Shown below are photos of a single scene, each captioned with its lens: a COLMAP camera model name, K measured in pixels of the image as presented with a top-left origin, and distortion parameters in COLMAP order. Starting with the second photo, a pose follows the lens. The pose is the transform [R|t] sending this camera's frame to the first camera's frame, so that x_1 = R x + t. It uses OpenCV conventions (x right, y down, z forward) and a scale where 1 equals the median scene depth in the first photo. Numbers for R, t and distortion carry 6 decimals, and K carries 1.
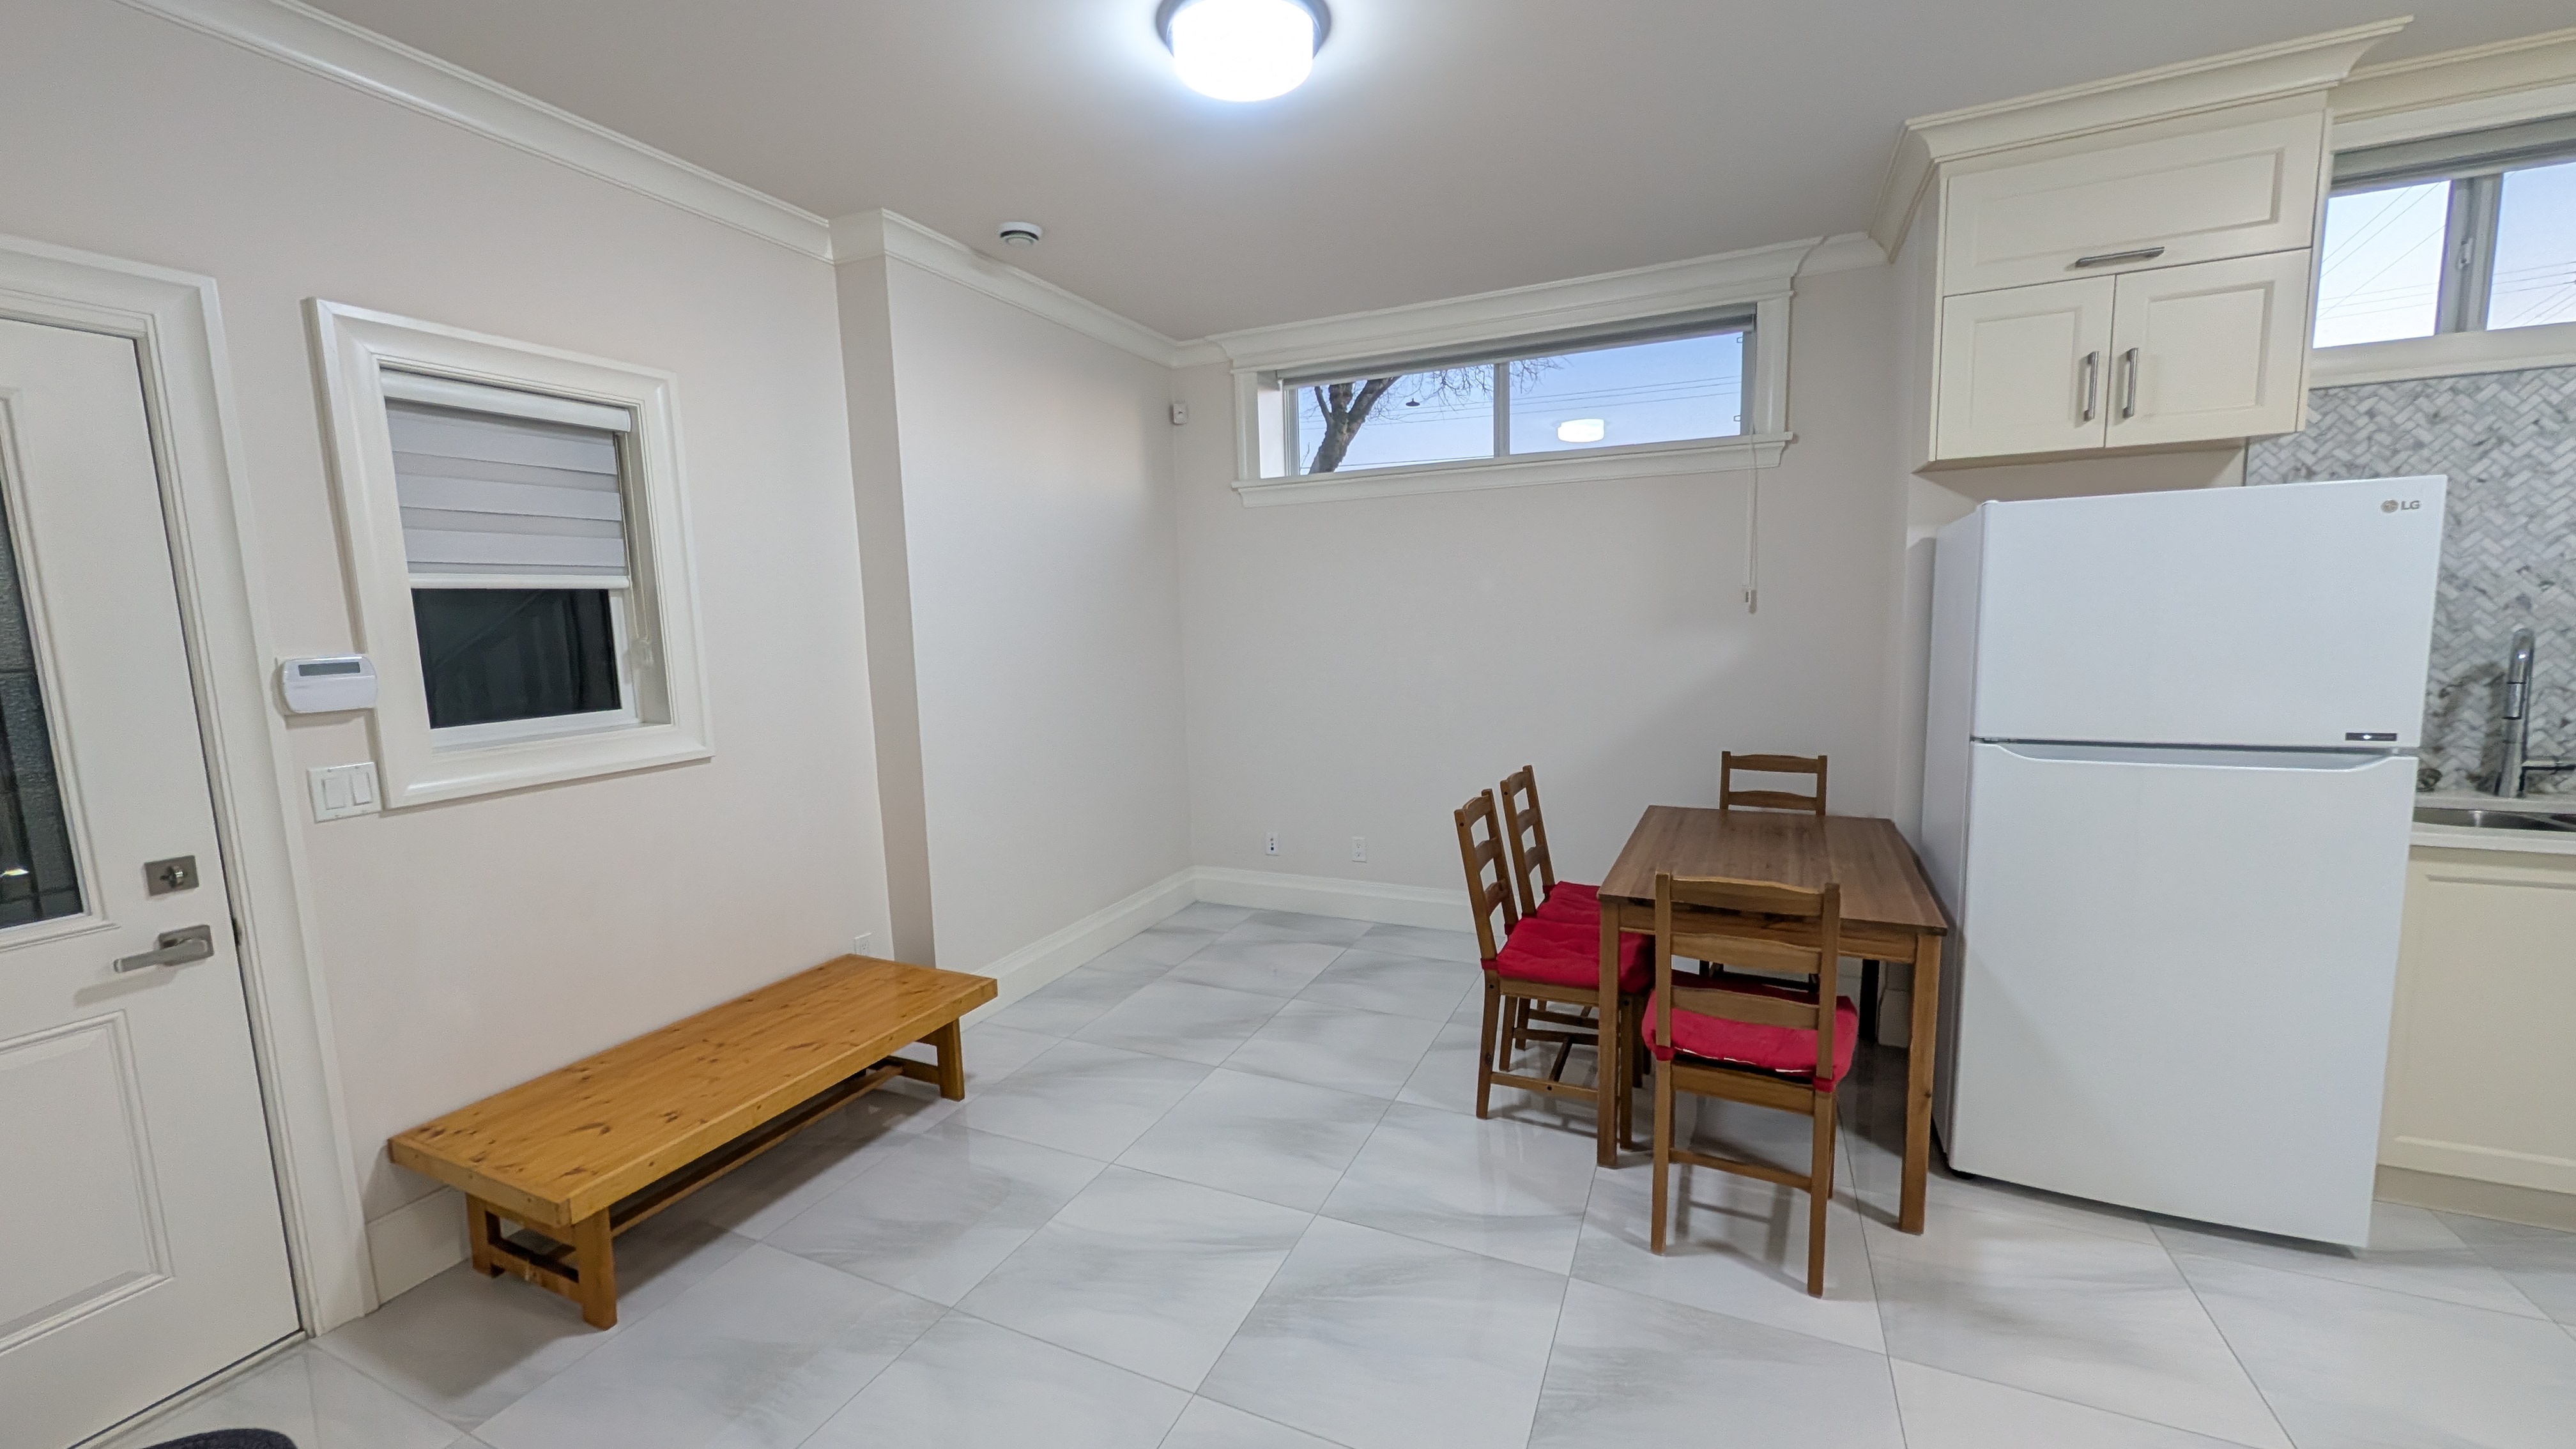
lens RADIAL K [[986.2, 0, 1283.8], [0, 986.2, 728.6], [0, 0, 1]] dist [0.000273, 0.000153]
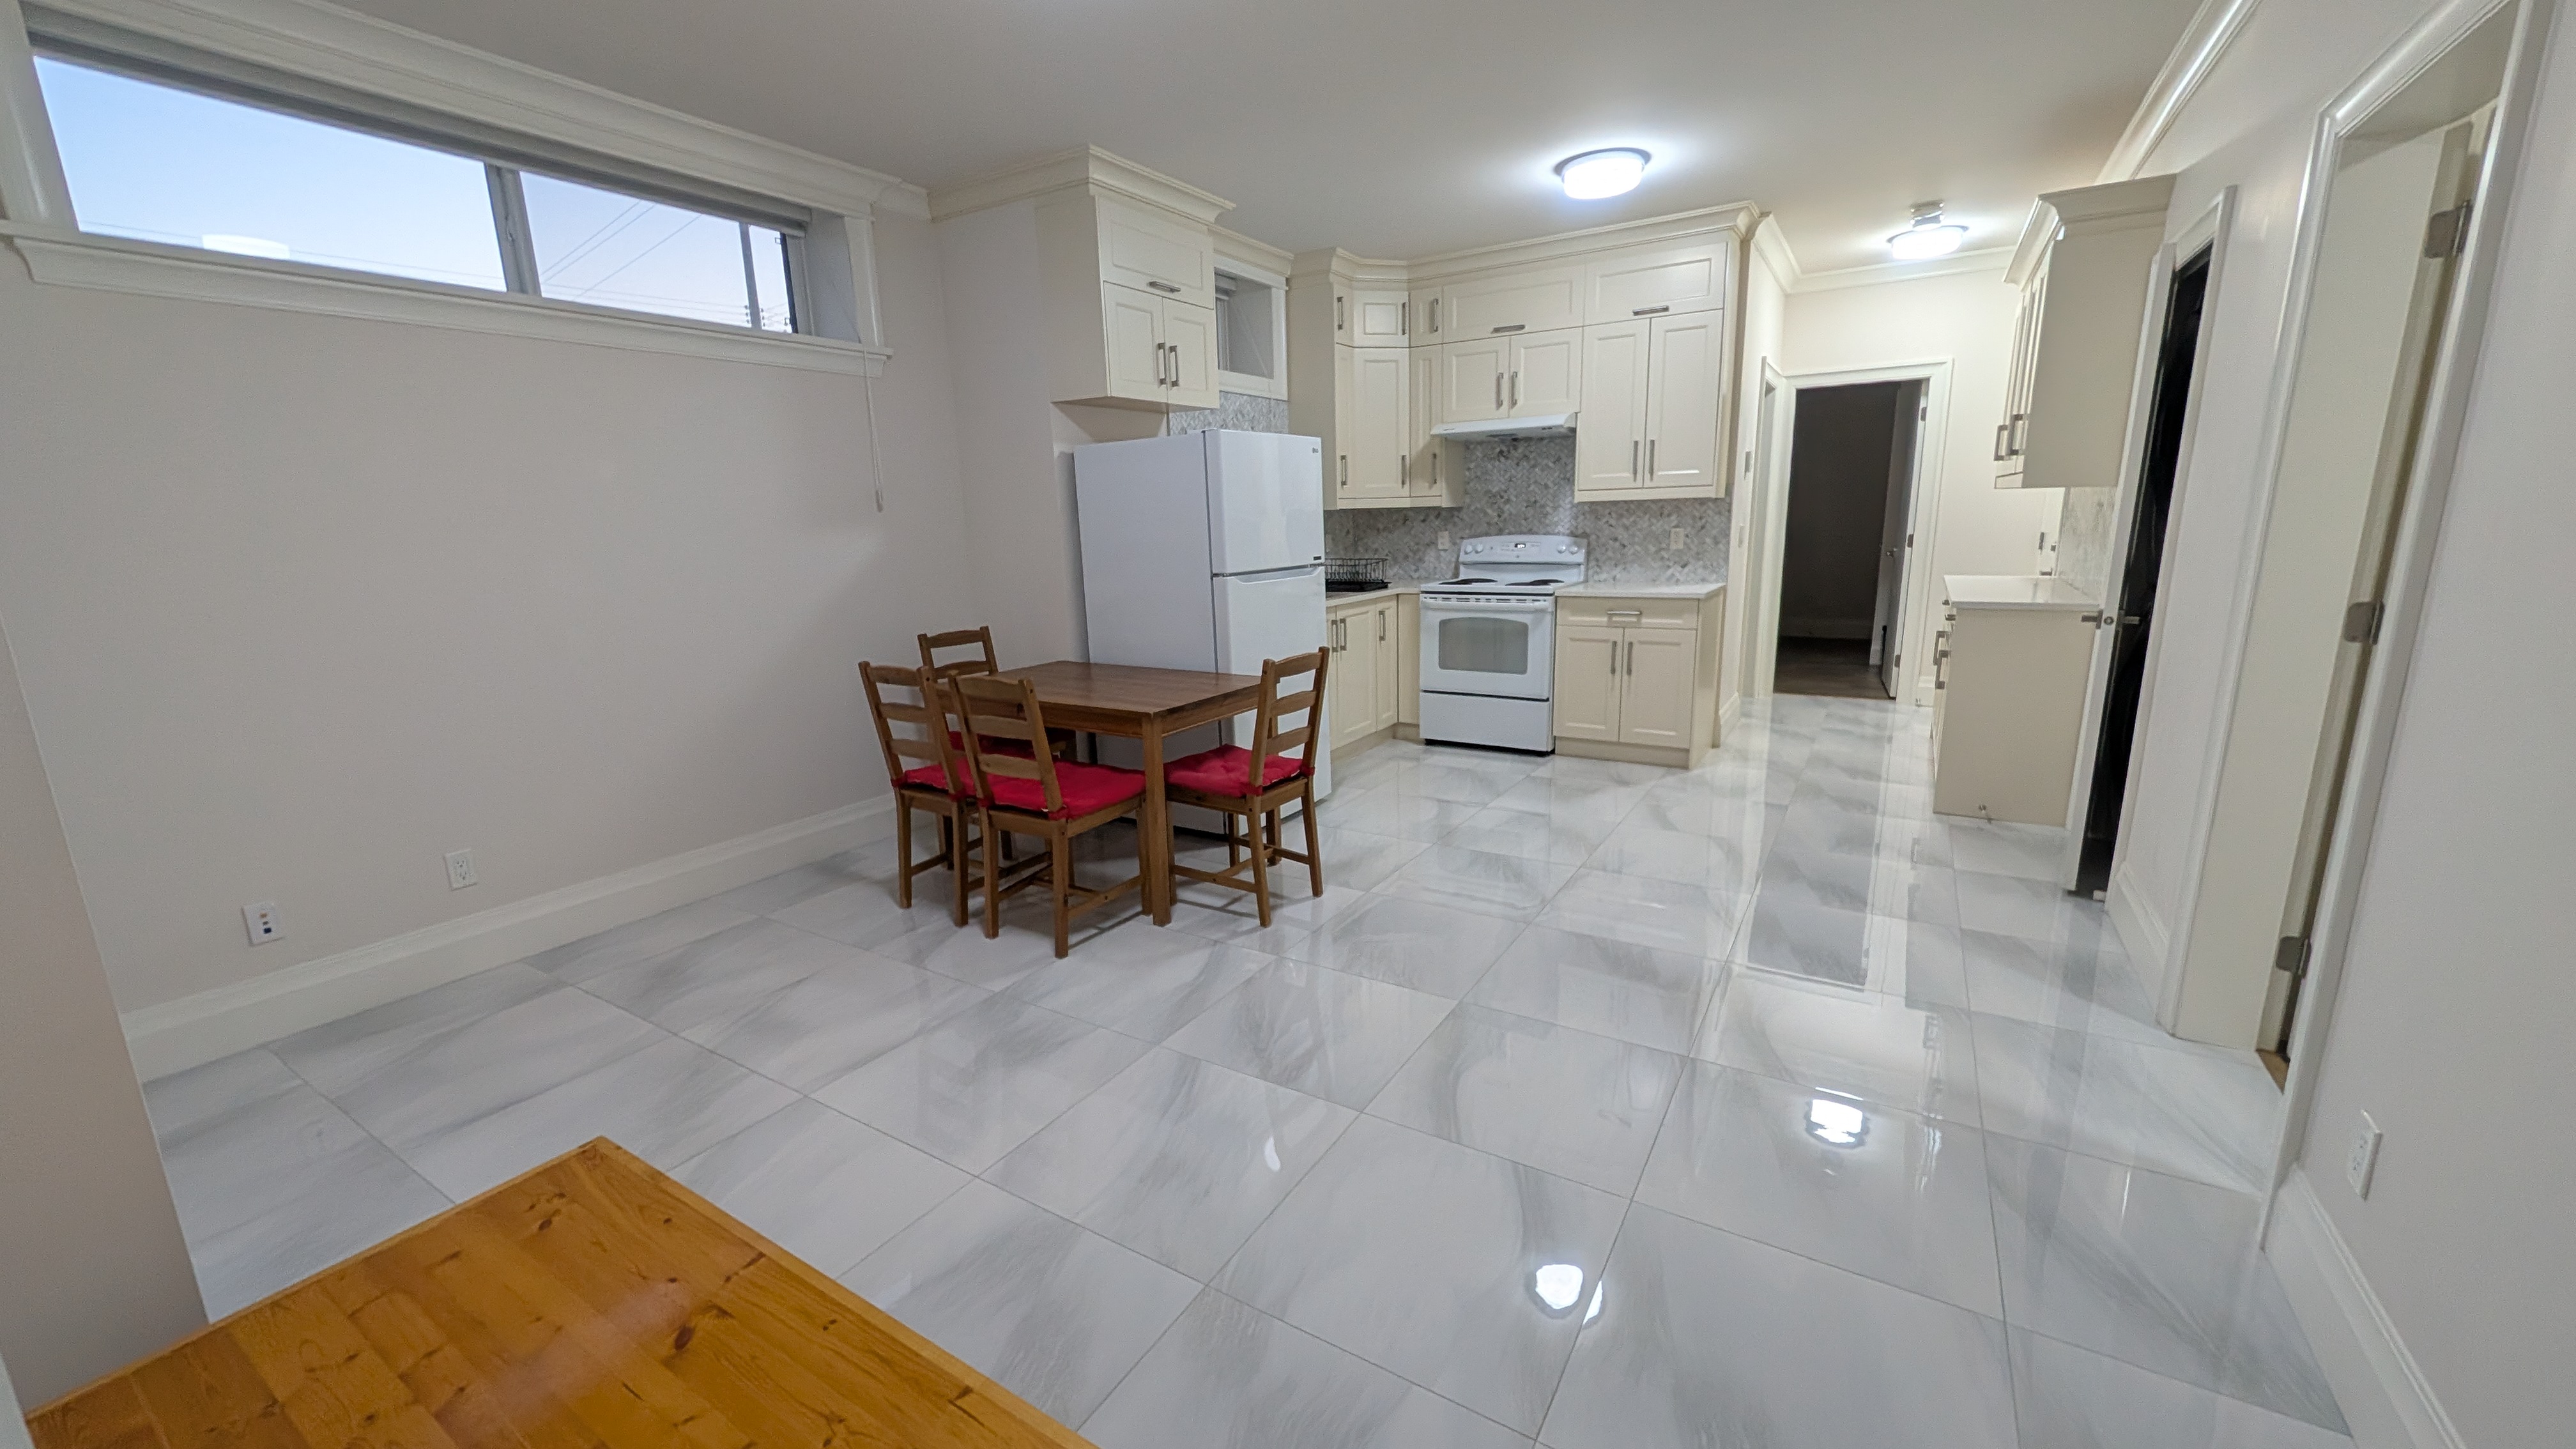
lens RADIAL K [[986.2, 0, 1291.6], [0, 986.2, 727.3], [0, 0, 1]] dist [0.000273, 0.000153]
pose [[0.122681, -0.186938, 0.974681, -0.874069], [0.144650, 0.974980, 0.168789, -0.002768], [-0.981848, 0.120281, 0.146652, 0.621272]]
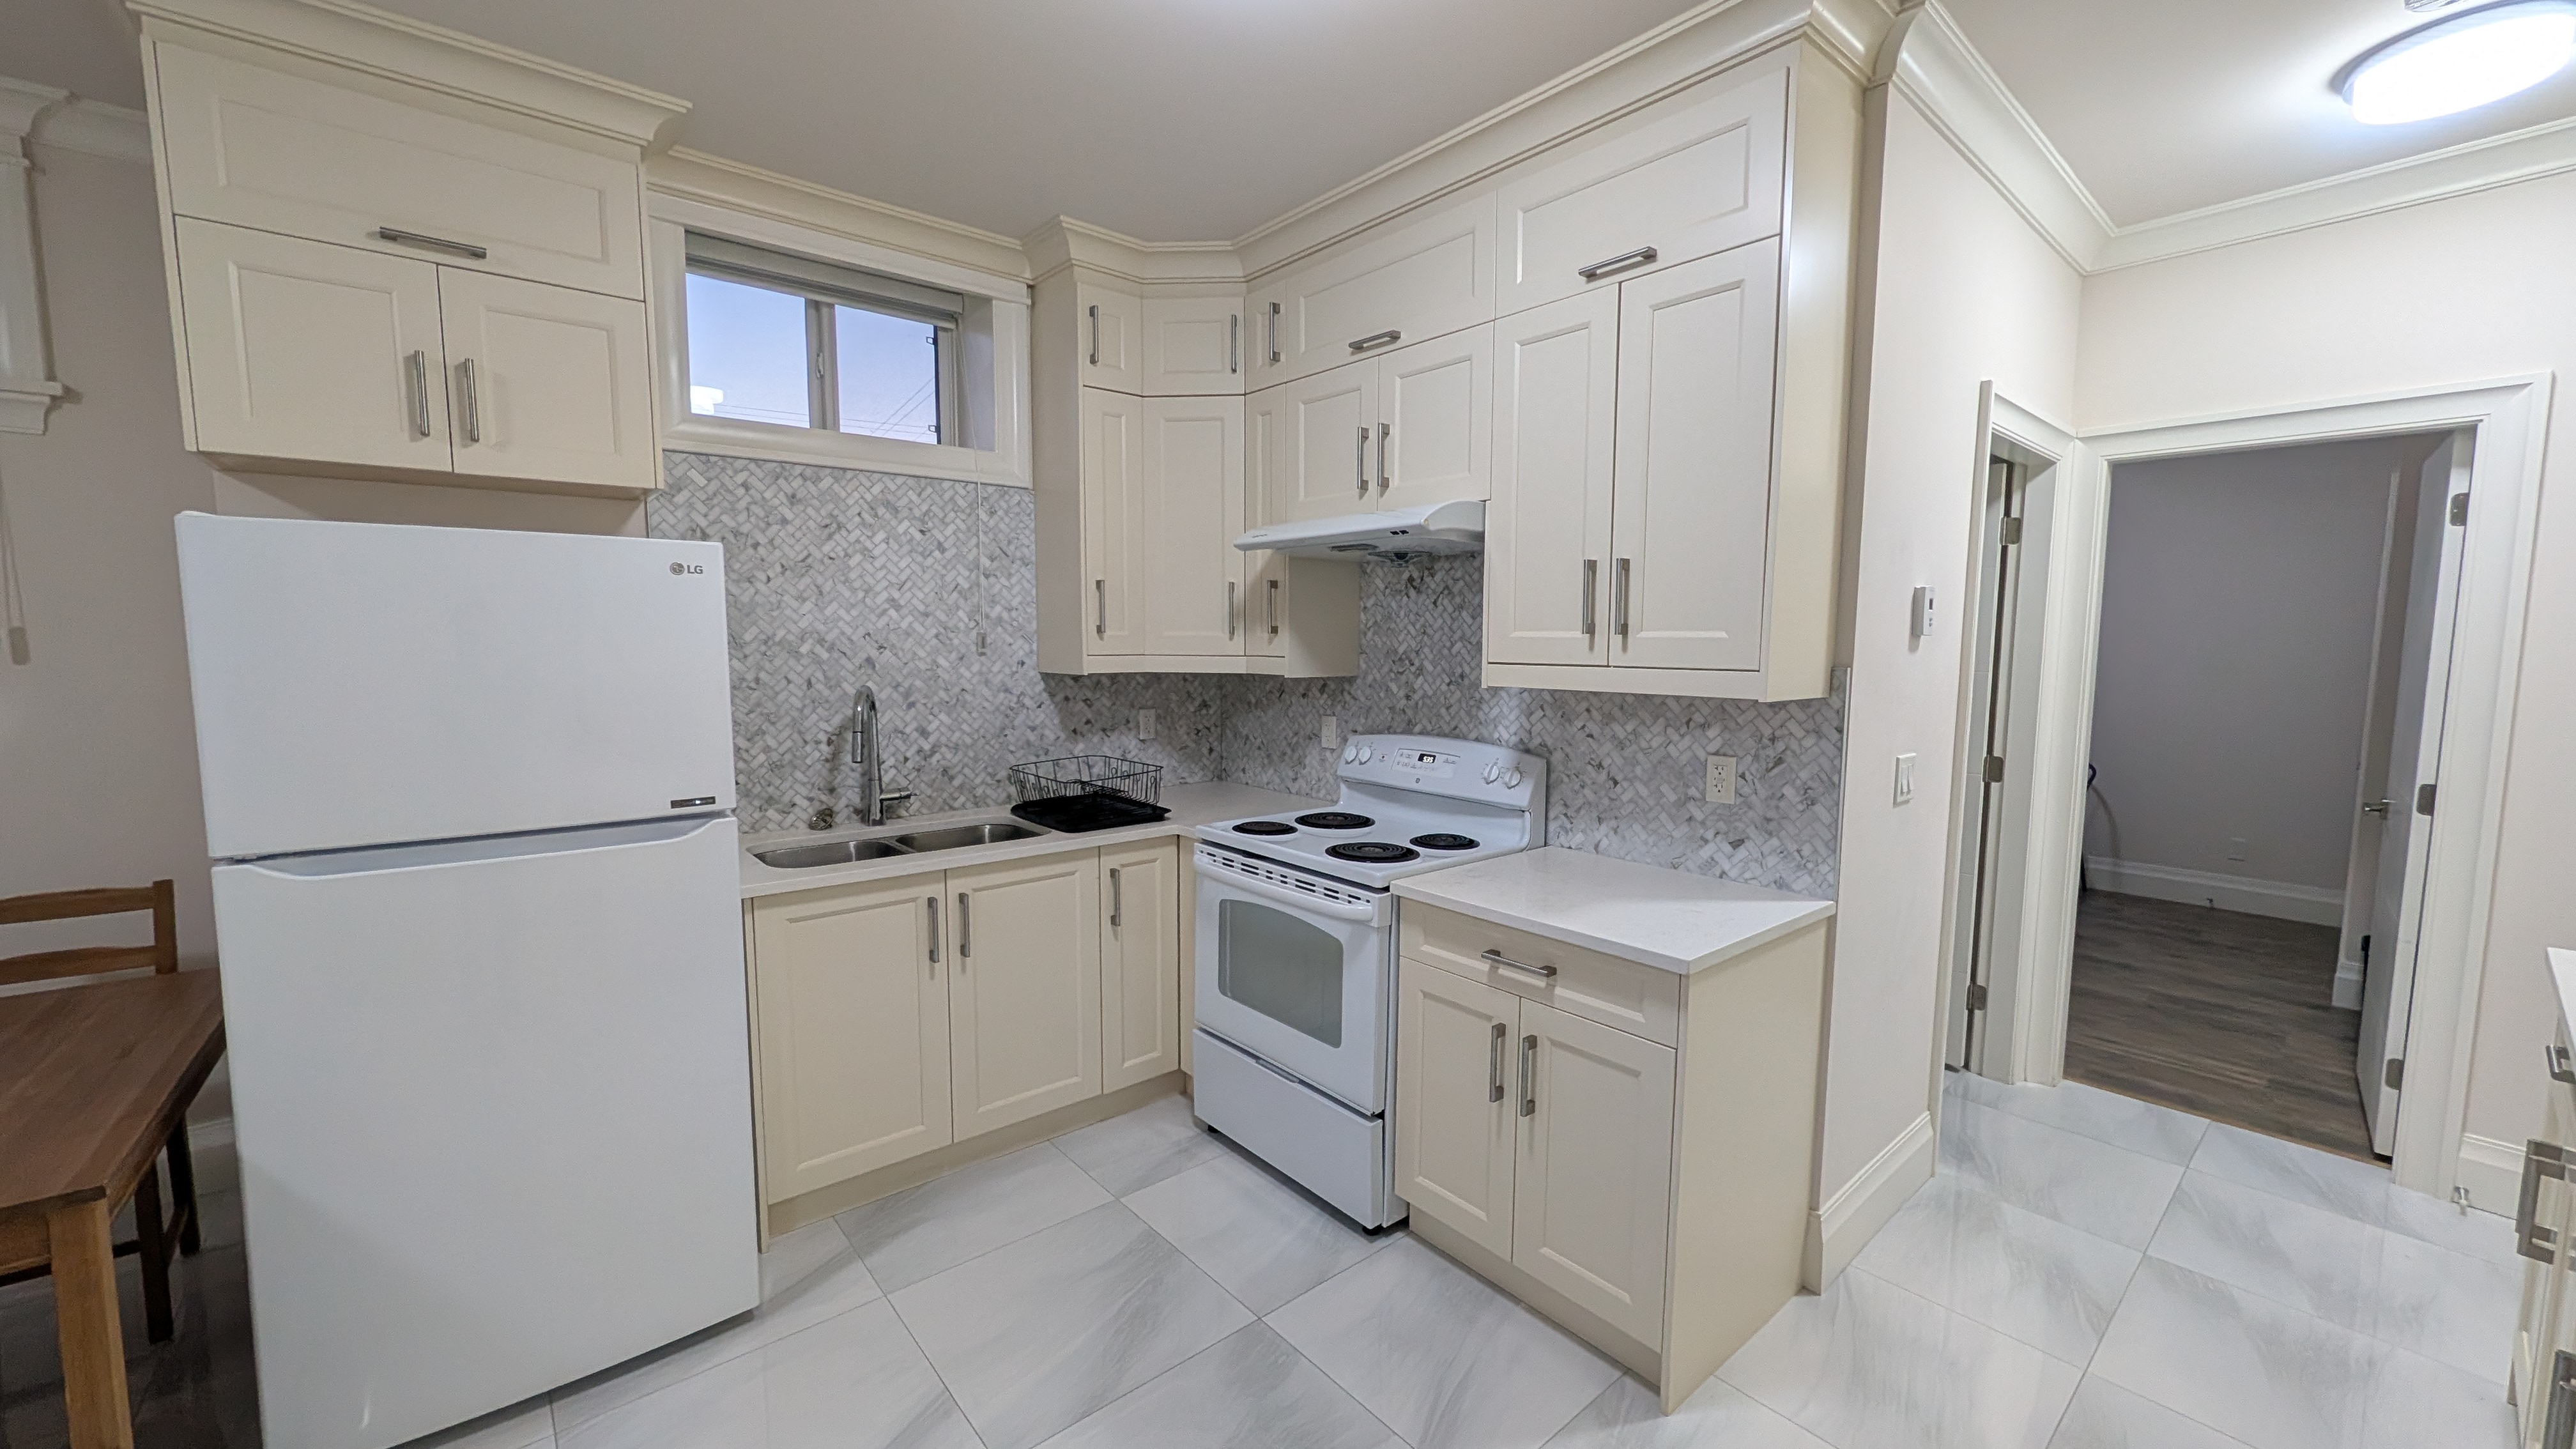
lens RADIAL K [[986.2, 0, 1285.6], [0, 986.2, 728.2], [0, 0, 1]] dist [0.000273, 0.000153]
pose [[0.423842, -0.053615, 0.904148, 0.372554], [0.091680, 0.995659, 0.016064, -0.021275], [-0.901084, 0.076083, 0.426918, 0.035851]]
